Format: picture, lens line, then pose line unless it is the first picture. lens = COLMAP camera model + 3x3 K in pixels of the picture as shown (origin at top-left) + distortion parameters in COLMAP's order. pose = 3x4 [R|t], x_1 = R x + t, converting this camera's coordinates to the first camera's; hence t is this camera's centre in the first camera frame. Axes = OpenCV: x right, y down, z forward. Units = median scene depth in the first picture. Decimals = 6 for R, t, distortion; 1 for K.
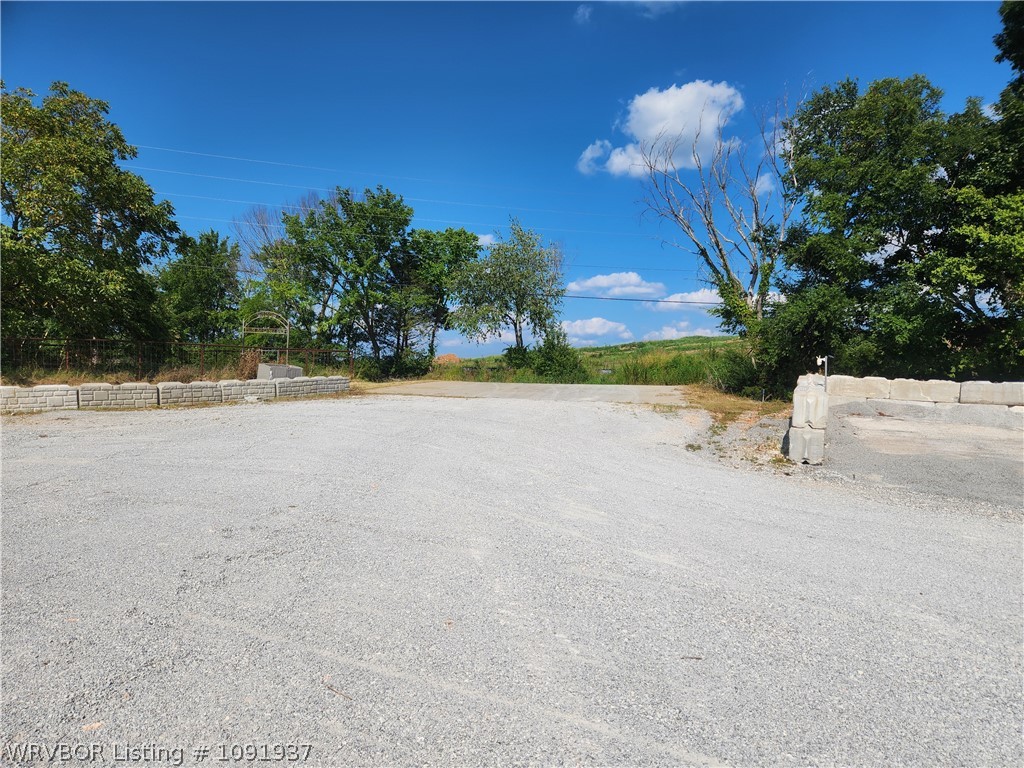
lens RADIAL K [[687.4, 0, 497.9], [0, 687.4, 396.9], [0, 0, 1]] dist [0.078550, -0.075016]
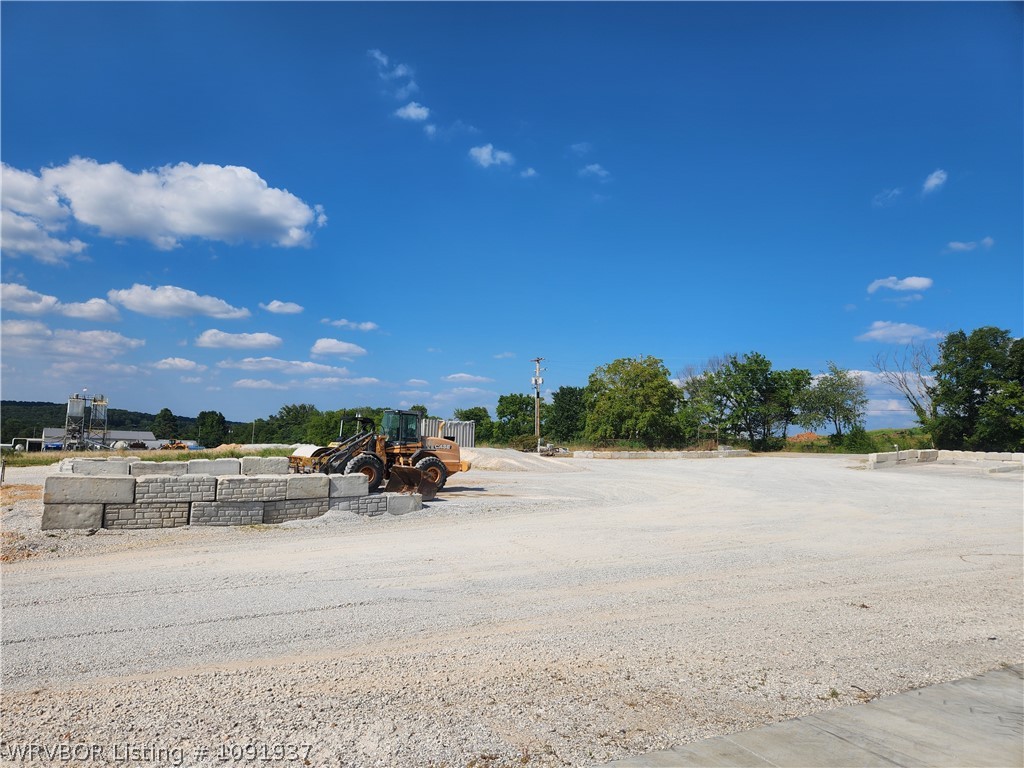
lens RADIAL K [[687.4, 0, 497.9], [0, 687.4, 396.9], [0, 0, 1]] dist [0.078550, -0.075016]
pose [[0.879087, -0.038866, -0.475074, 0.118285], [-0.013395, 0.994262, -0.106128, 0.035325], [0.476473, 0.099660, 0.873523, -1.000920]]
